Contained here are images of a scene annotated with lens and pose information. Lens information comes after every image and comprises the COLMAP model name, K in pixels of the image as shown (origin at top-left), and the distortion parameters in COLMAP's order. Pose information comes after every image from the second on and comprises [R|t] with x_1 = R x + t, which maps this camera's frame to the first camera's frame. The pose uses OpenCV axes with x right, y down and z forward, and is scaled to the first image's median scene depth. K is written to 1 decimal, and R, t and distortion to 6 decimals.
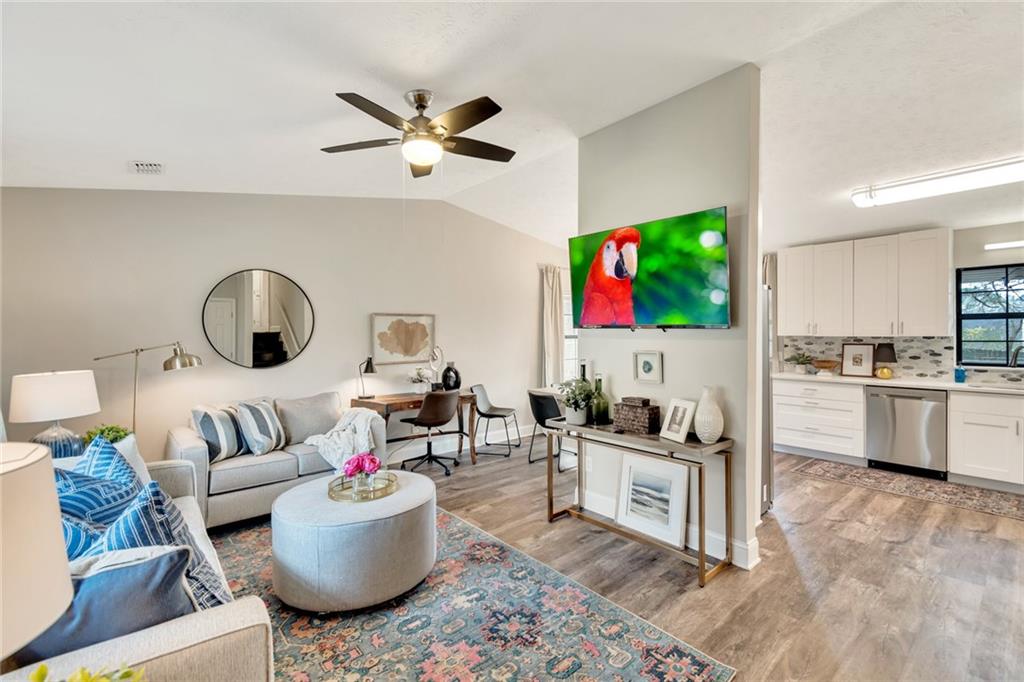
lens RADIAL K [[458.3, 0, 513.6], [0, 458.3, 339.1], [0, 0, 1]] dist [0.002938, 0.000583]
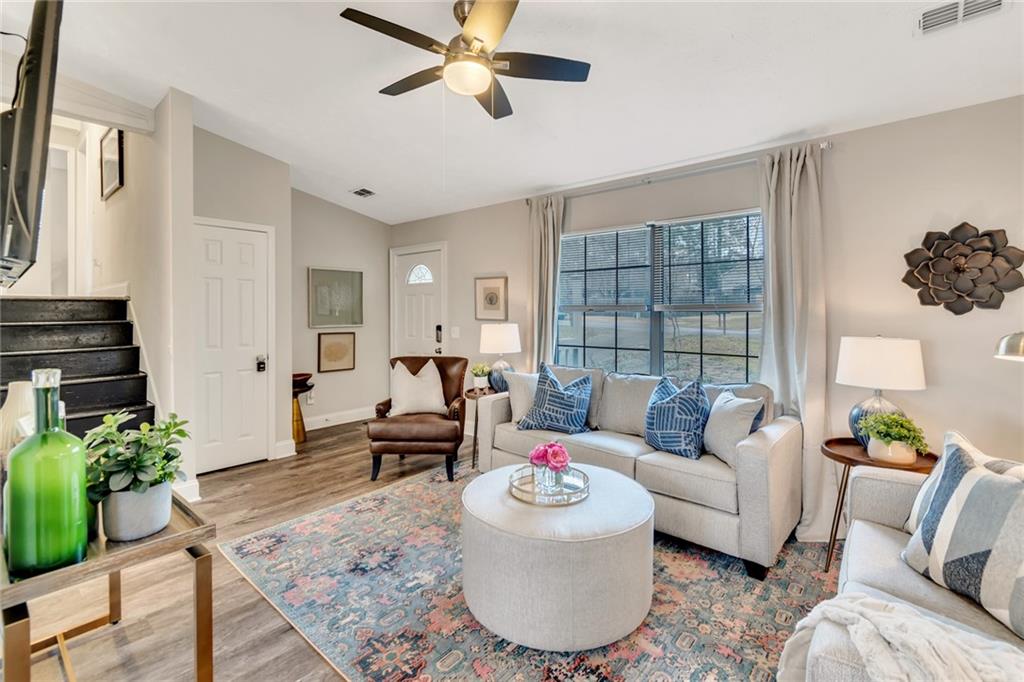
lens RADIAL K [[454.3, 0, 513.5], [0, 454.3, 313.9], [0, 0, 1]] dist [-0.000023, 0.000033]
pose [[-0.988976, 0.005838, -0.147960, -0.122223], [0.002840, 0.999787, 0.020466, 0.002339], [0.148048, 0.019820, -0.988782, 1.499472]]
